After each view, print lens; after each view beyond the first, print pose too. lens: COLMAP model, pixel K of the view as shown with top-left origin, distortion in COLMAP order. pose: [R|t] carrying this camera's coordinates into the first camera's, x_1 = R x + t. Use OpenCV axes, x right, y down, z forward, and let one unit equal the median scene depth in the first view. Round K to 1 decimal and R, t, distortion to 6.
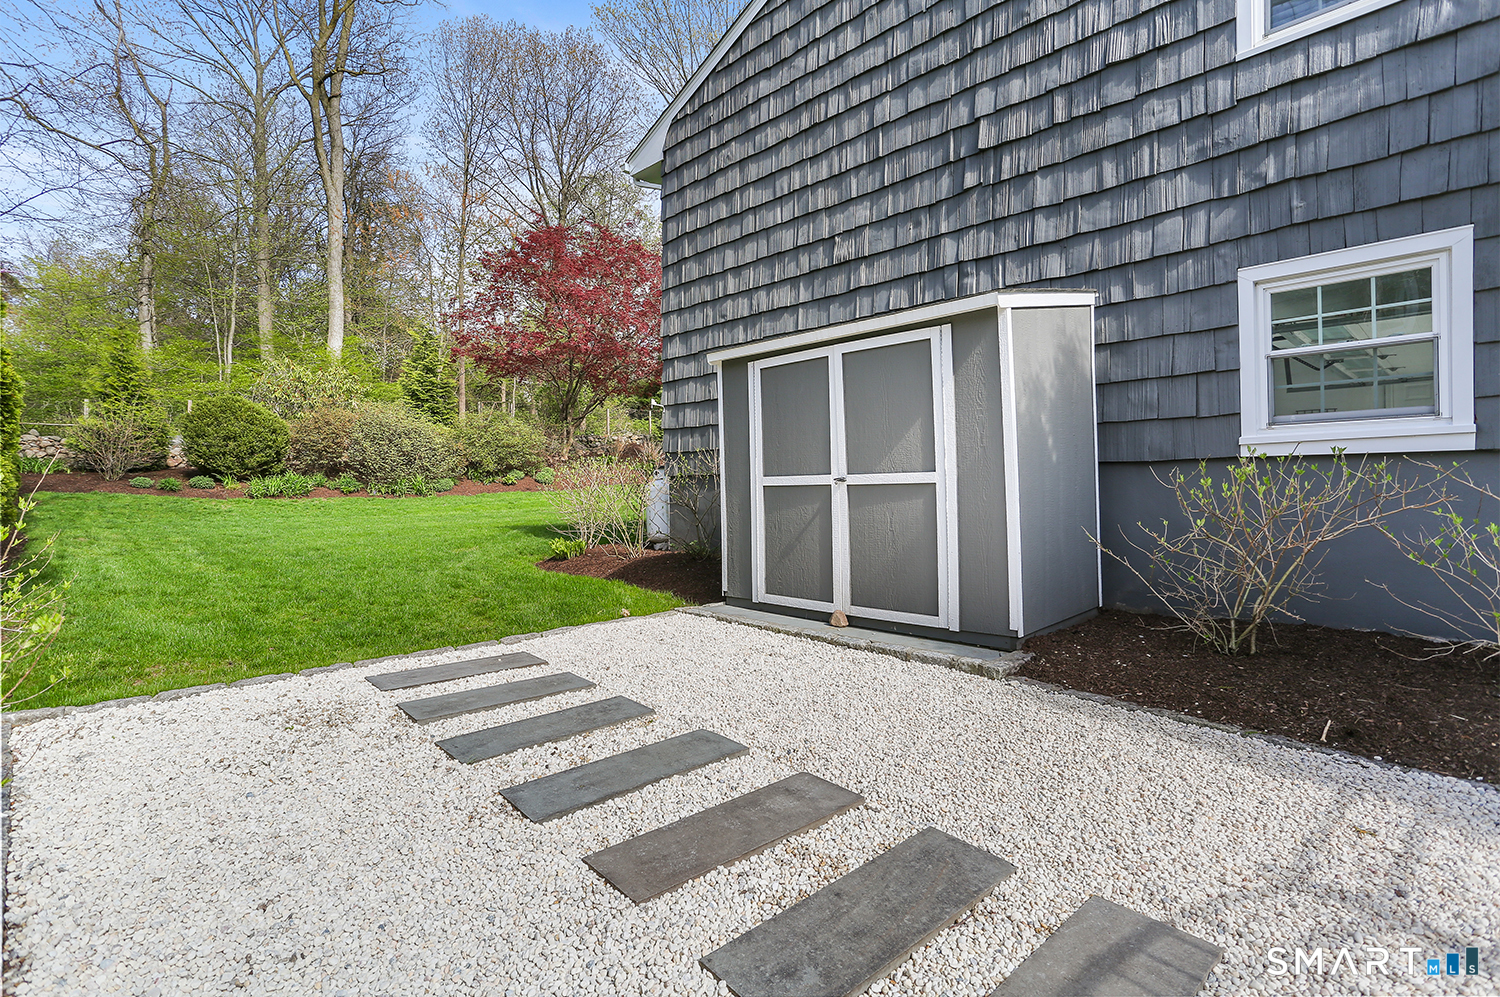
lens RADIAL K [[729.8, 0, 750.8], [0, 729.8, 493.3], [0, 0, 1]] dist [-0.054307, 0.037597]
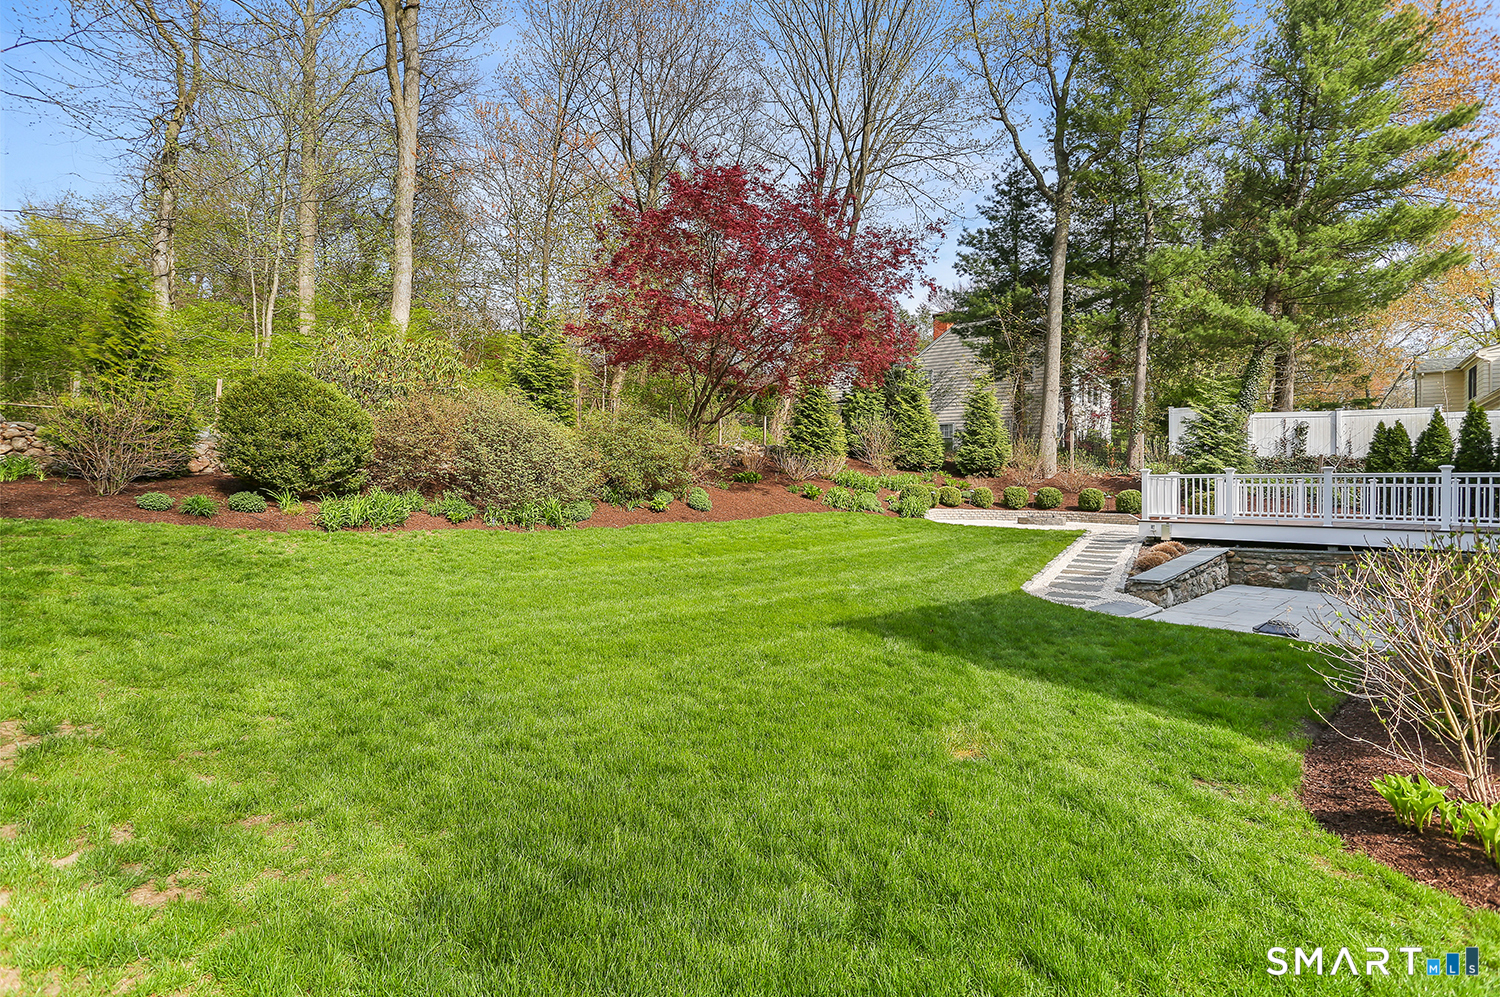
lens RADIAL K [[729.8, 0, 750.8], [0, 729.8, 493.3], [0, 0, 1]] dist [-0.054307, 0.037597]
pose [[0.999401, 0.034514, 0.002694, -0.291603], [-0.034479, 0.999333, -0.012004, -0.028738], [-0.003107, 0.011903, 0.999924, 0.326639]]
